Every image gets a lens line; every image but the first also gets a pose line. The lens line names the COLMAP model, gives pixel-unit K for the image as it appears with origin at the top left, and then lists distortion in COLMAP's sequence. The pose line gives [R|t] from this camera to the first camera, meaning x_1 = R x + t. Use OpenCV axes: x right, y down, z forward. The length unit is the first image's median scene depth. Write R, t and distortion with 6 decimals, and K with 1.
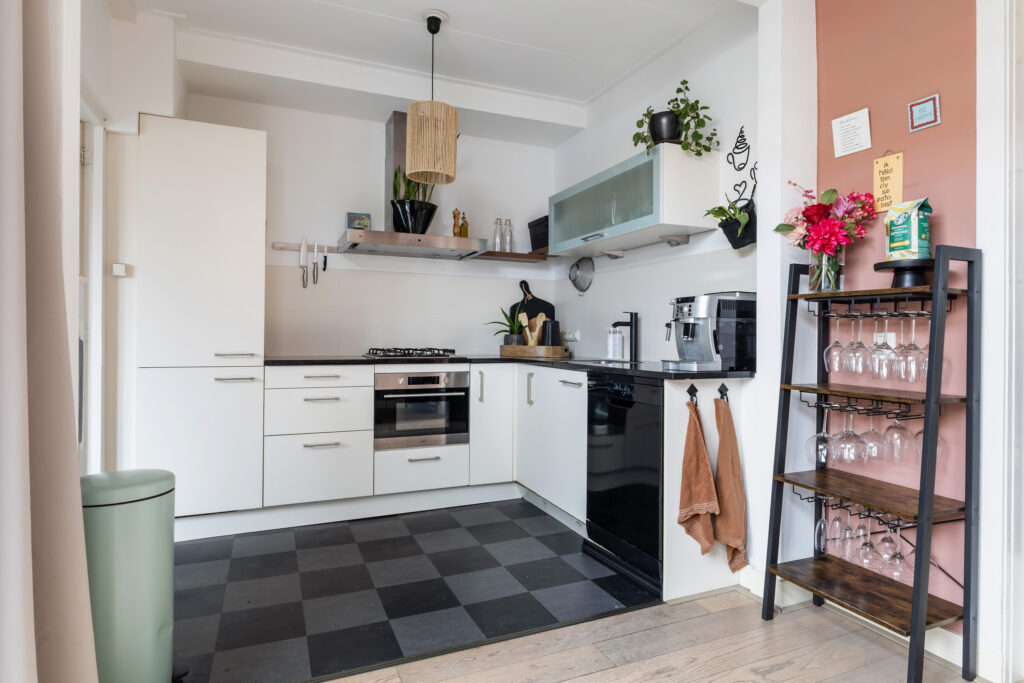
lens RADIAL K [[568.7, 0, 514.5], [0, 568.7, 334.5], [0, 0, 1]] dist [0.007357, -0.000592]
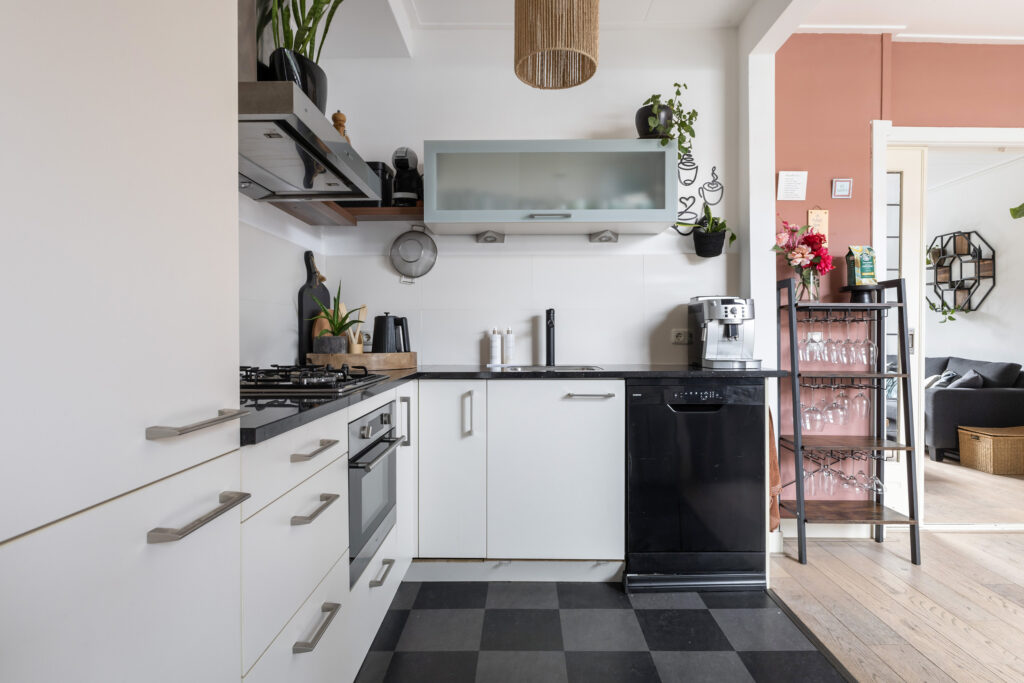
lens RADIAL K [[574.8, 0, 509.6], [0, 574.8, 334.8], [0, 0, 1]] dist [-0.006598, -0.001121]
pose [[0.418375, -0.014375, 0.908161, -0.776102], [0.005391, 0.999896, 0.013344, -0.015902], [-0.908258, -0.000686, 0.418409, 0.862102]]
